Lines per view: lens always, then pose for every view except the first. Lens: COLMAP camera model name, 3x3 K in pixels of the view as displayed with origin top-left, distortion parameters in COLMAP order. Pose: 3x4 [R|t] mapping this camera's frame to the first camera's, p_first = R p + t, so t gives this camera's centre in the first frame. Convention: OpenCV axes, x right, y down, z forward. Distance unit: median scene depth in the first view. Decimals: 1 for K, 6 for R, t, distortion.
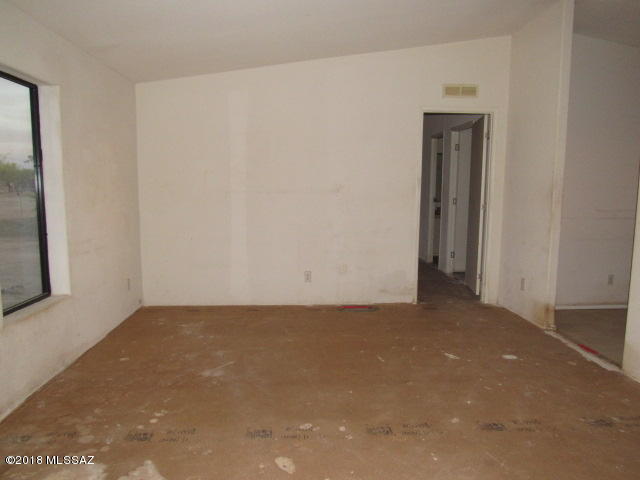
lens RADIAL K [[457.2, 0, 321.7], [0, 457.2, 241.7], [0, 0, 1]] dist [-0.024267, 0.000811]
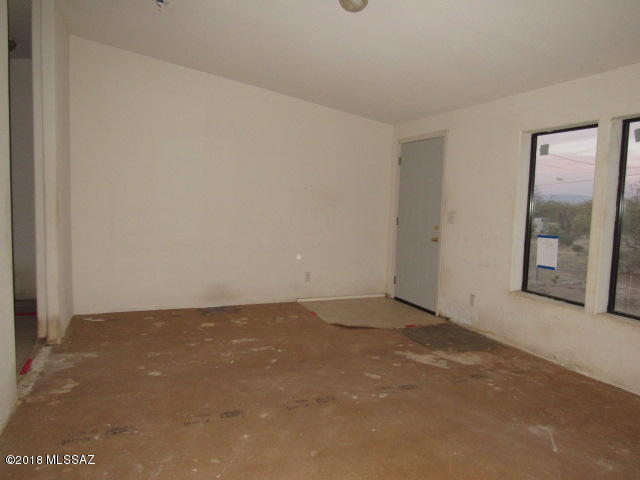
lens RADIAL K [[457.2, 0, 321.7], [0, 457.2, 241.7], [0, 0, 1]] dist [-0.024267, 0.000811]
pose [[-0.944822, 0.000626, -0.327583, 0.520168], [-0.068456, 0.977543, 0.199310, -0.236979], [0.320351, 0.210737, -0.923561, 1.964328]]
